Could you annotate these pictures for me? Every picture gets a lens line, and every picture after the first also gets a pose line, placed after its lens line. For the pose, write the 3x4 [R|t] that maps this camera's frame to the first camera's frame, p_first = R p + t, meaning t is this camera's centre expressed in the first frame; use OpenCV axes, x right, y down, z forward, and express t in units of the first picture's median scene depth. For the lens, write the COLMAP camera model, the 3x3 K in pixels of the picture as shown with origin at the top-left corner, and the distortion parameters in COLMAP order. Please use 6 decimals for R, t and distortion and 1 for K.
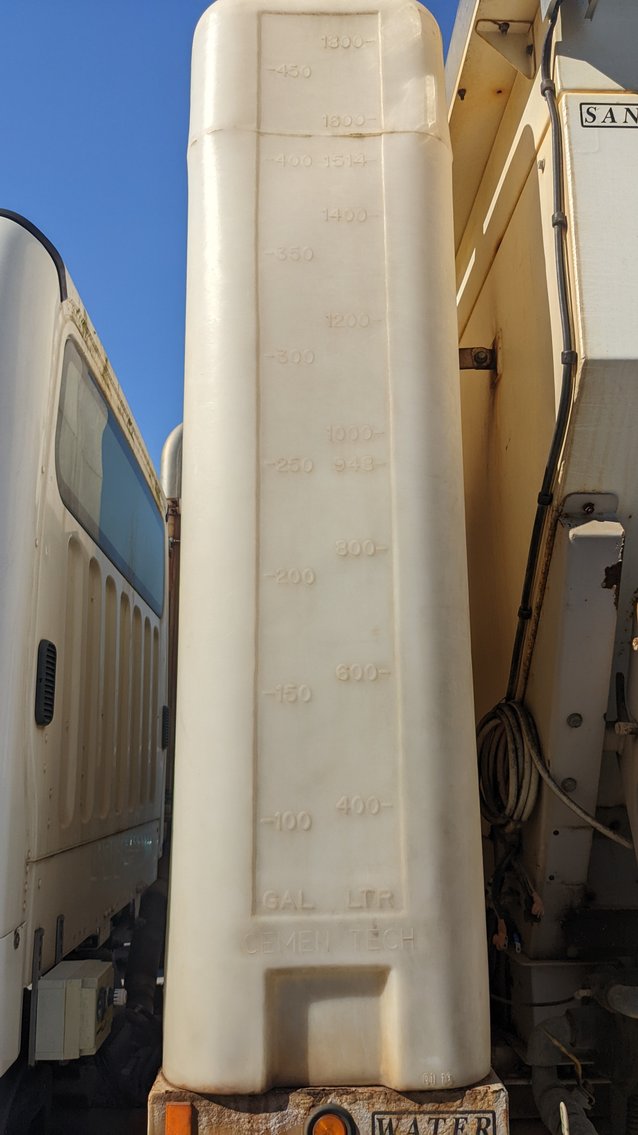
lens RADIAL K [[906.1, 0, 309.5], [0, 906.1, 562.2], [0, 0, 1]] dist [0.058741, -0.092144]
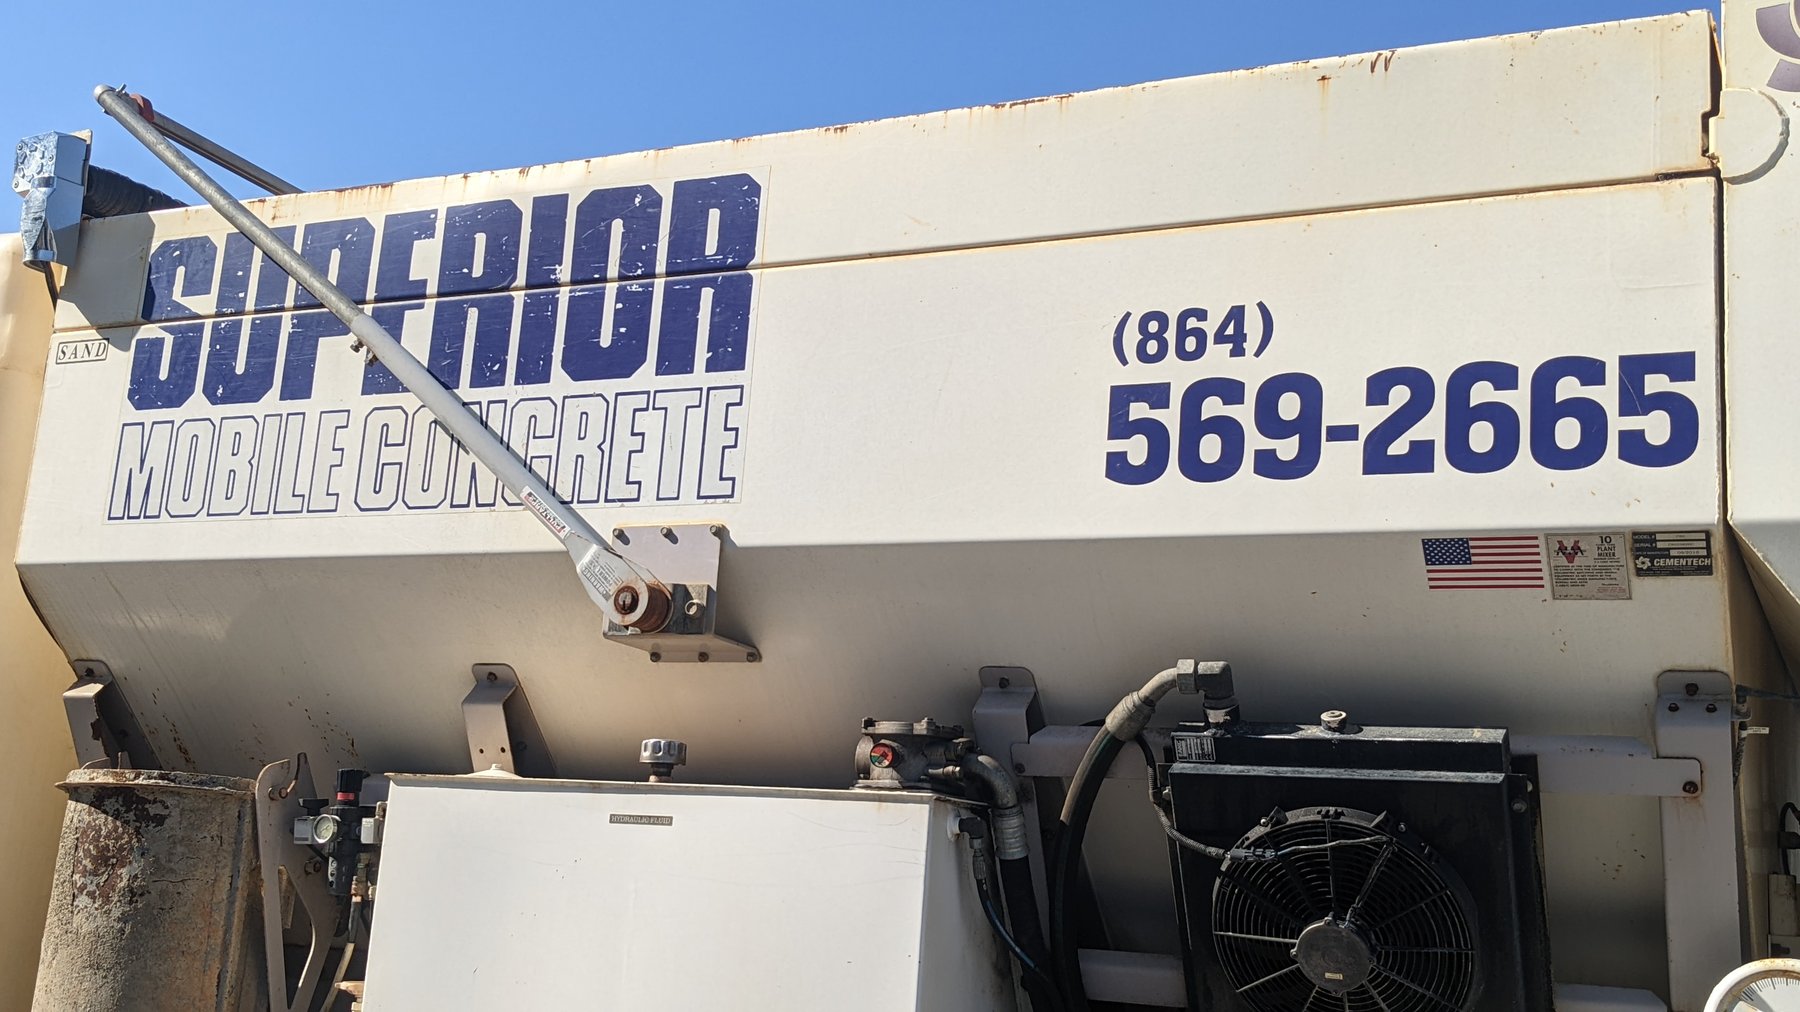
lens RADIAL K [[2019.5, 0, 908.3], [0, 2019.5, 493.0], [0, 0, 1]] dist [0.054105, 0.000000]
pose [[0.882471, -0.034204, -0.469122, 2.505421], [0.027480, 0.999398, -0.021174, -0.206363], [0.469564, 0.005794, 0.882879, -0.852070]]
